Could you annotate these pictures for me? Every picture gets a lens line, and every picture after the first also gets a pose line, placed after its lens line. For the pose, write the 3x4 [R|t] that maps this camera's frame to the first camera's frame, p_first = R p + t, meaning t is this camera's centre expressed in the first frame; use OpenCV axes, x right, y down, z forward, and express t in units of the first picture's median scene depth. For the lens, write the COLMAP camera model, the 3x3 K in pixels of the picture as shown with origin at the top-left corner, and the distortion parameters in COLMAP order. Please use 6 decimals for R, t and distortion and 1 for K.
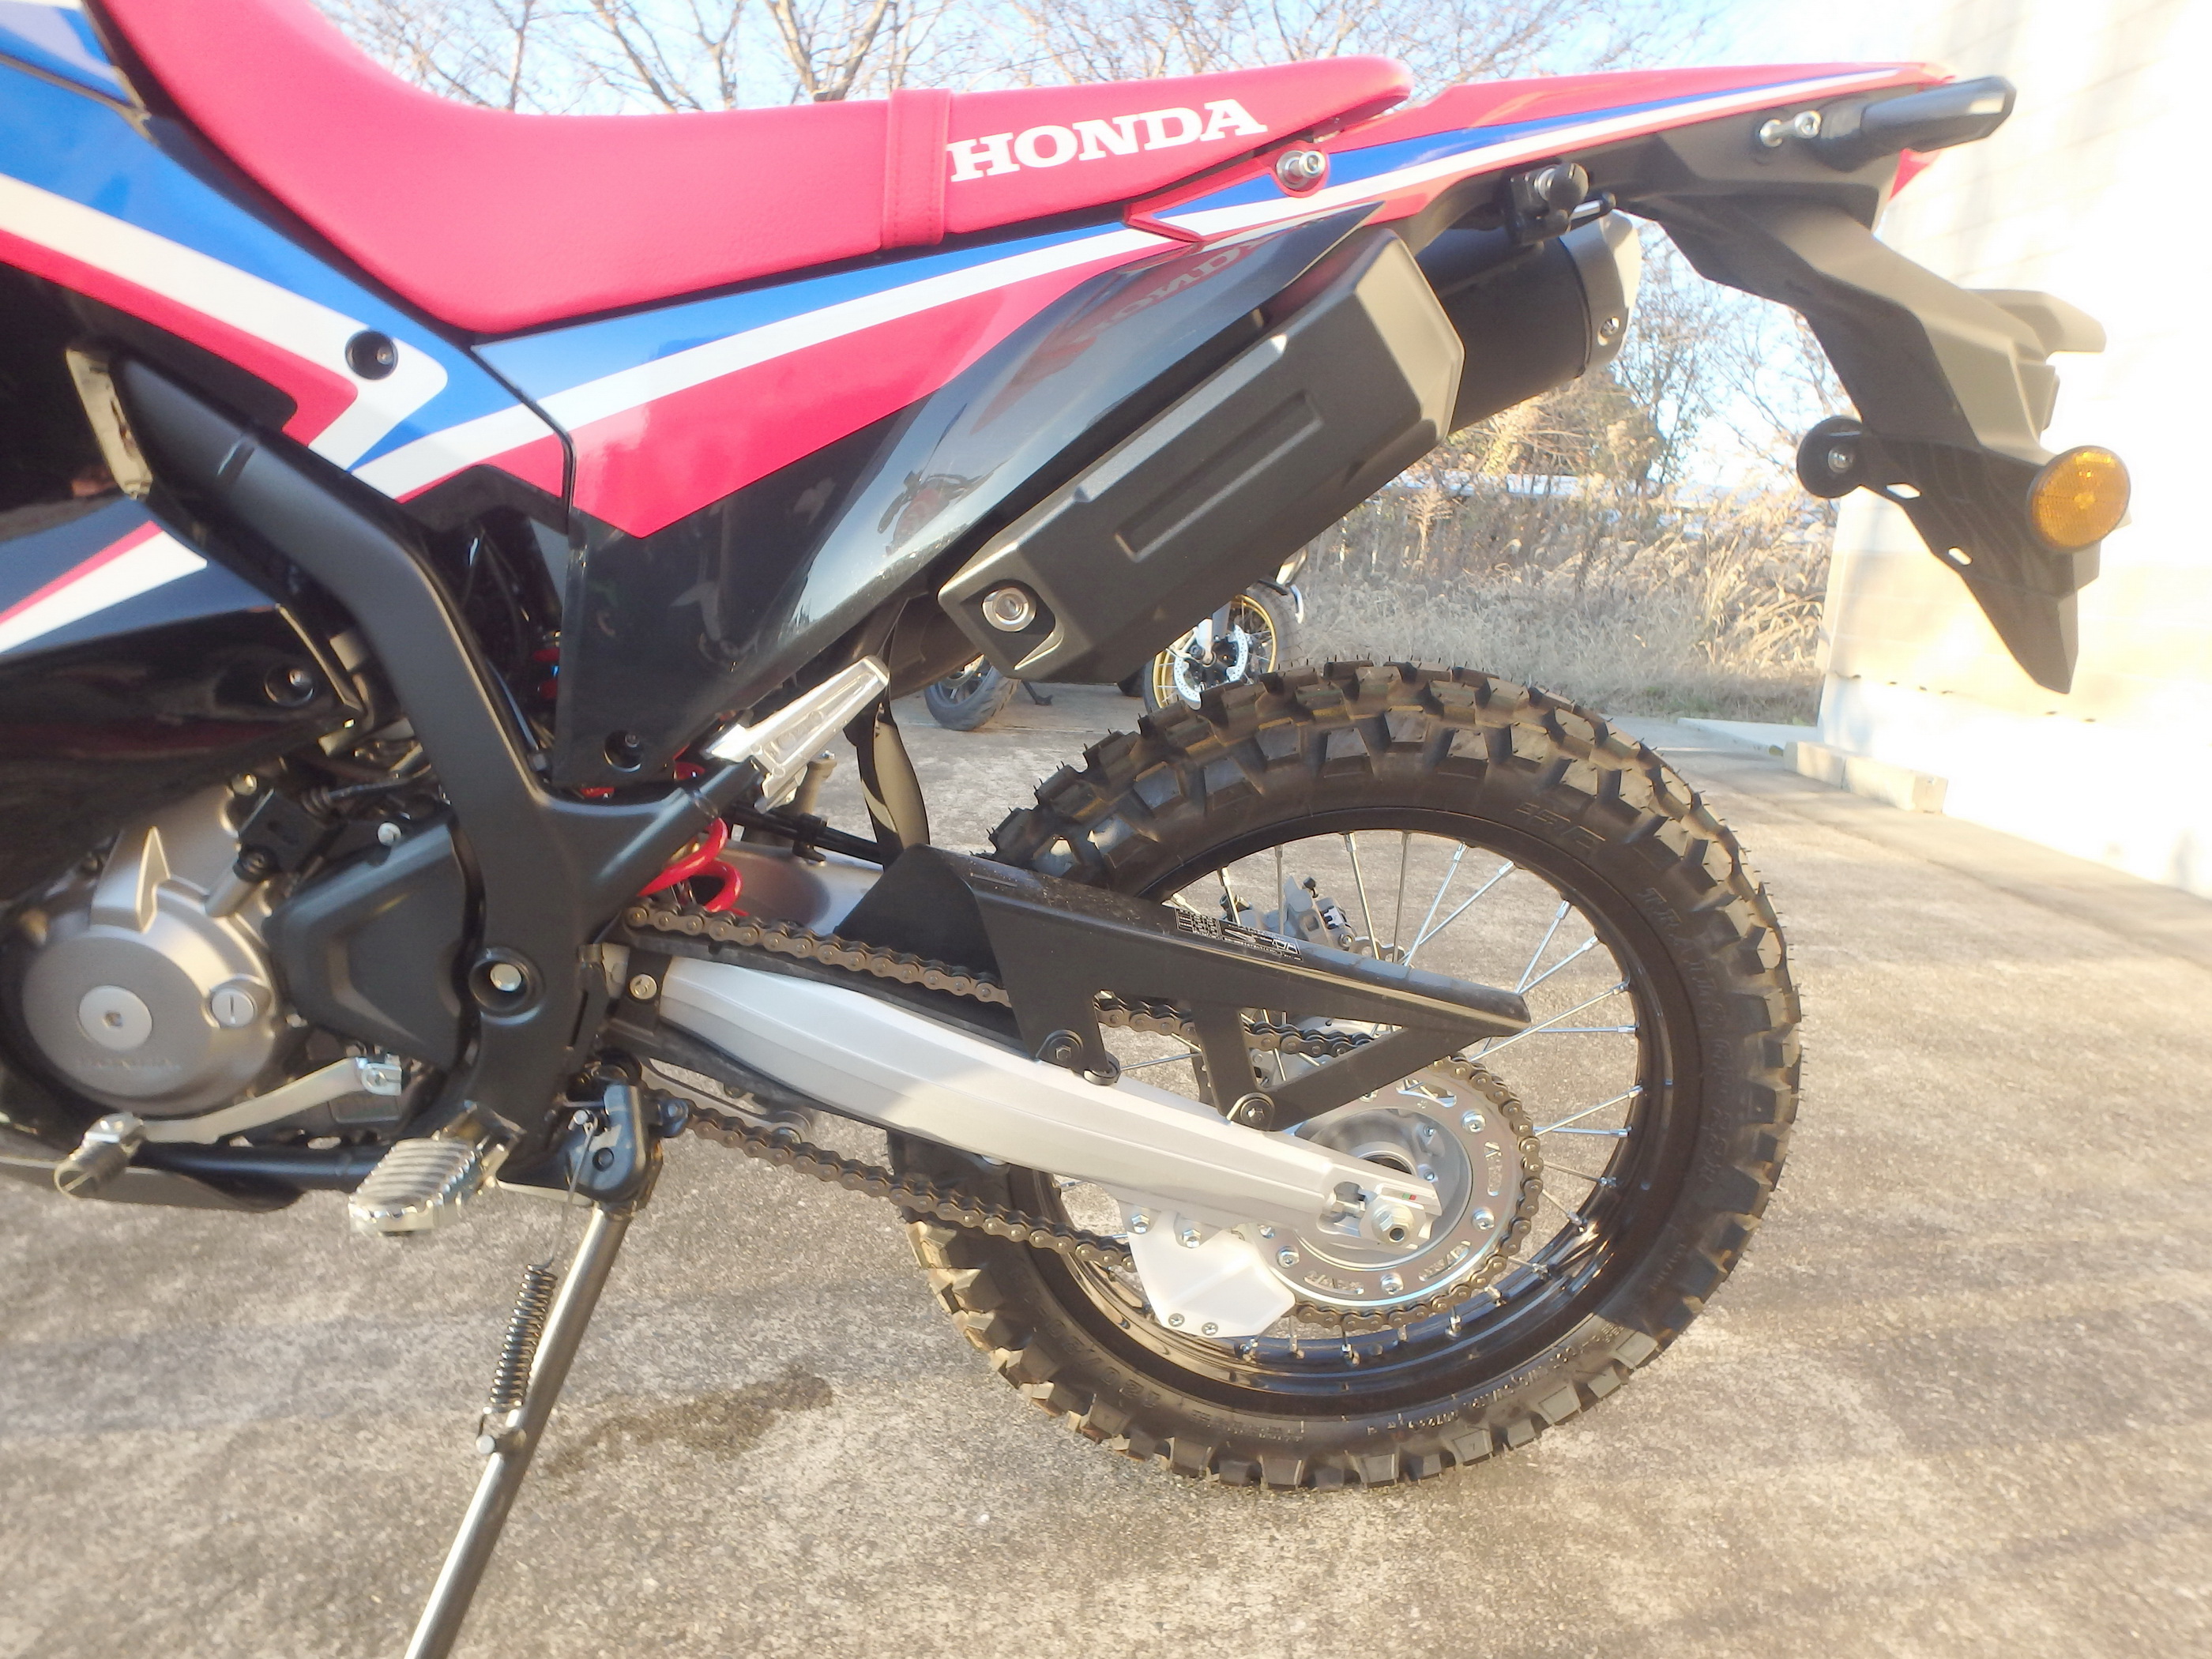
lens RADIAL K [[1344.1, 0, 1121.5], [0, 1344.1, 836.9], [0, 0, 1]] dist [-0.018258, -0.000966]
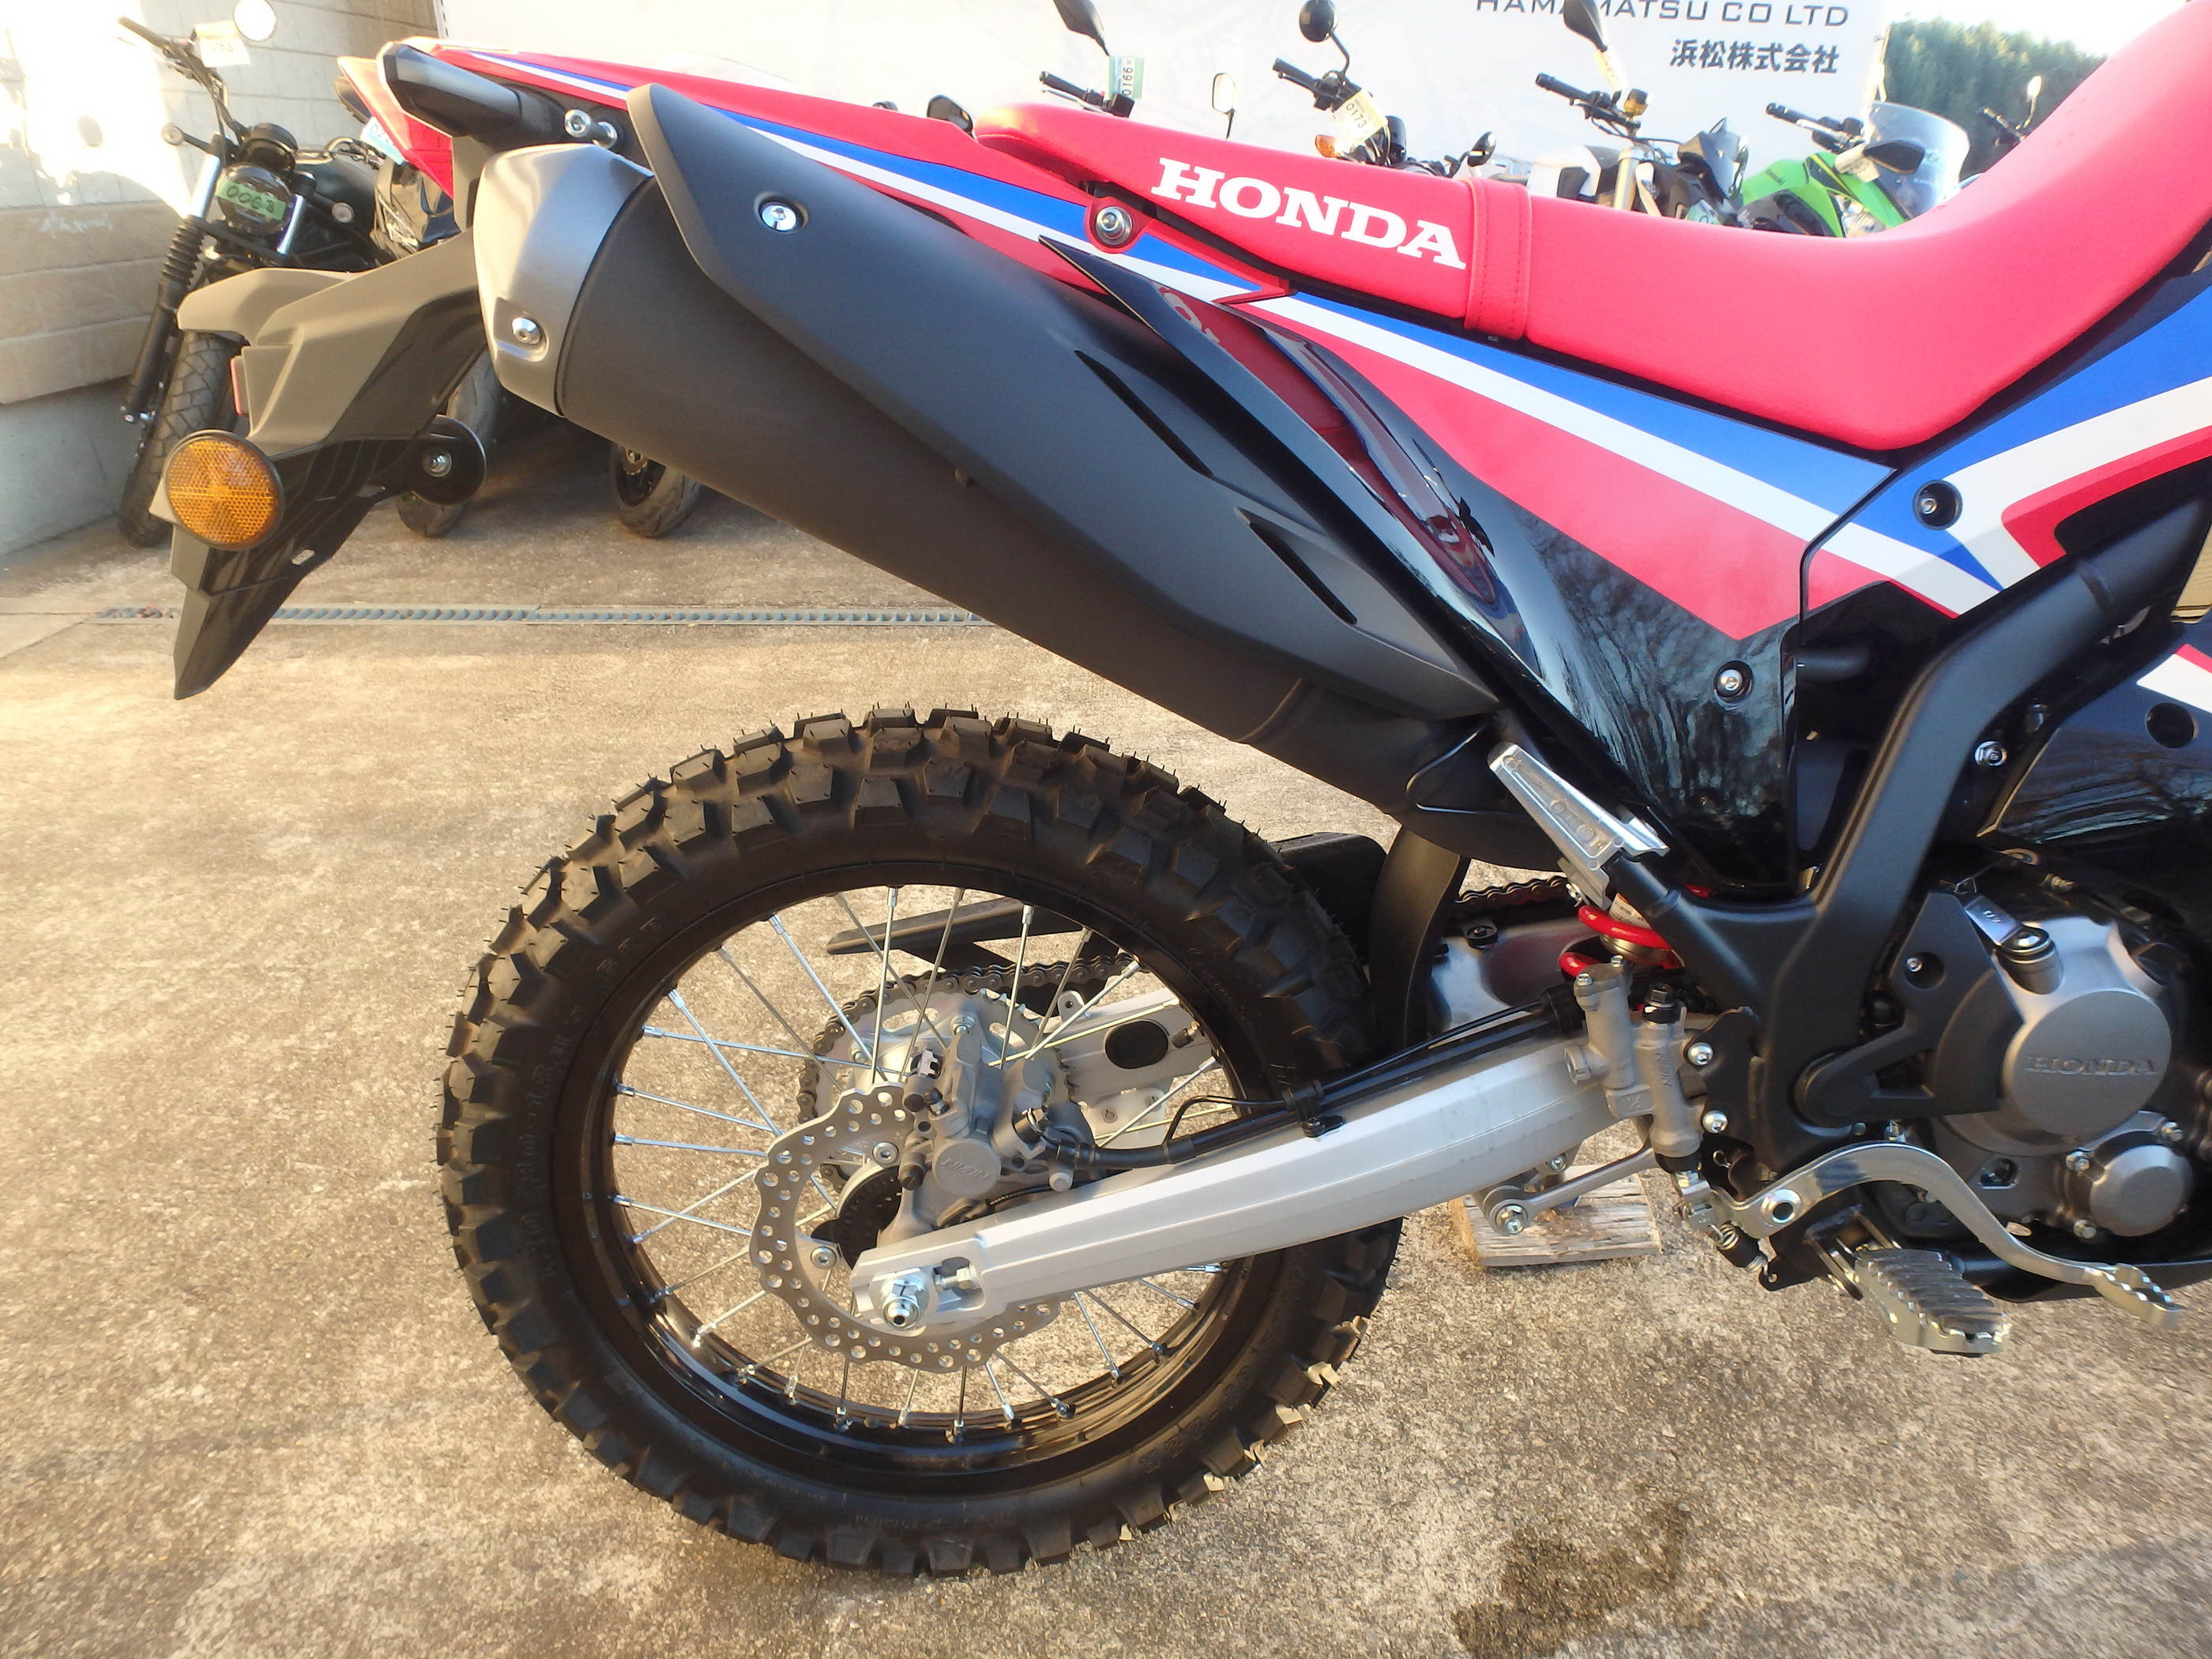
lens RADIAL K [[1372.5, 0, 1106.3], [0, 1372.5, 802.8], [0, 0, 1]] dist [-0.058372, 0.018965]
pose [[-0.994256, -0.106384, 0.011749, 0.070189], [-0.075579, 0.775565, 0.626727, -0.677895], [-0.075786, 0.622239, -0.779150, 1.793333]]
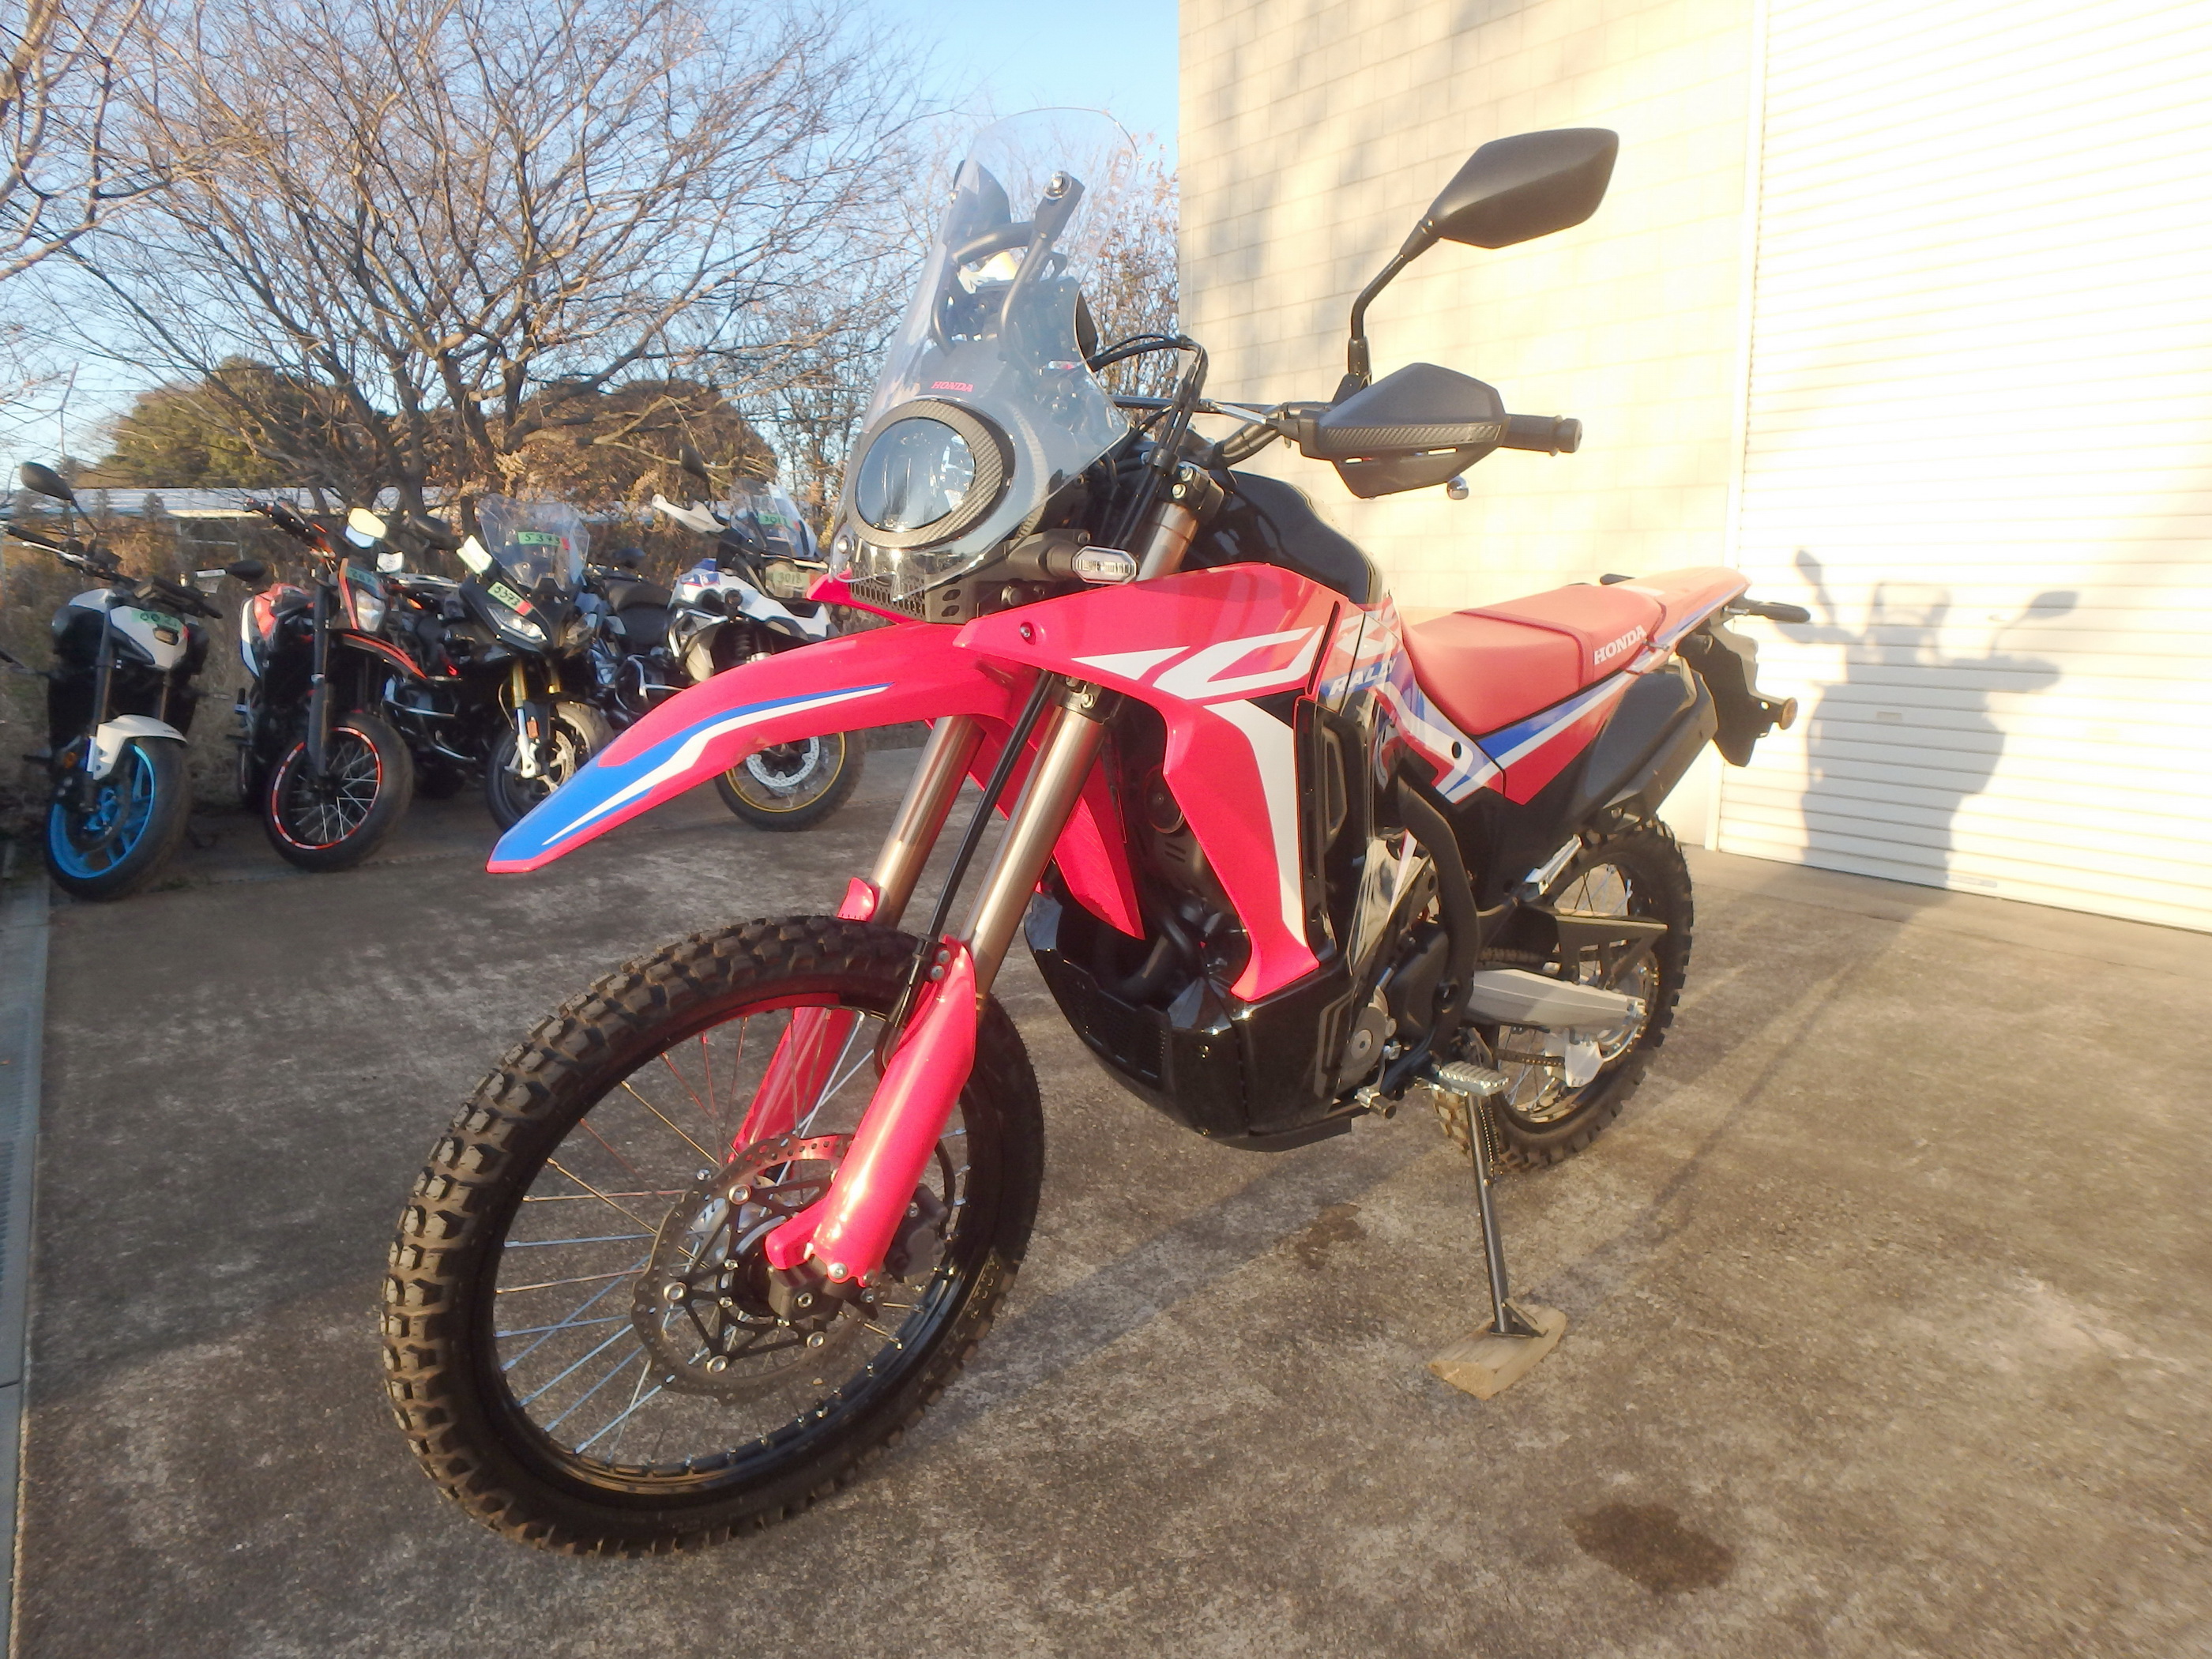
lens RADIAL K [[1338.1, 0, 1106.0], [0, 1338.1, 829.5], [0, 0, 1]] dist [-0.009690, 0.001221]
pose [[0.823484, -0.160009, 0.544308, -1.941933], [0.168459, 0.985097, 0.034725, -0.319526], [-0.541753, 0.063098, 0.838166, -0.592521]]
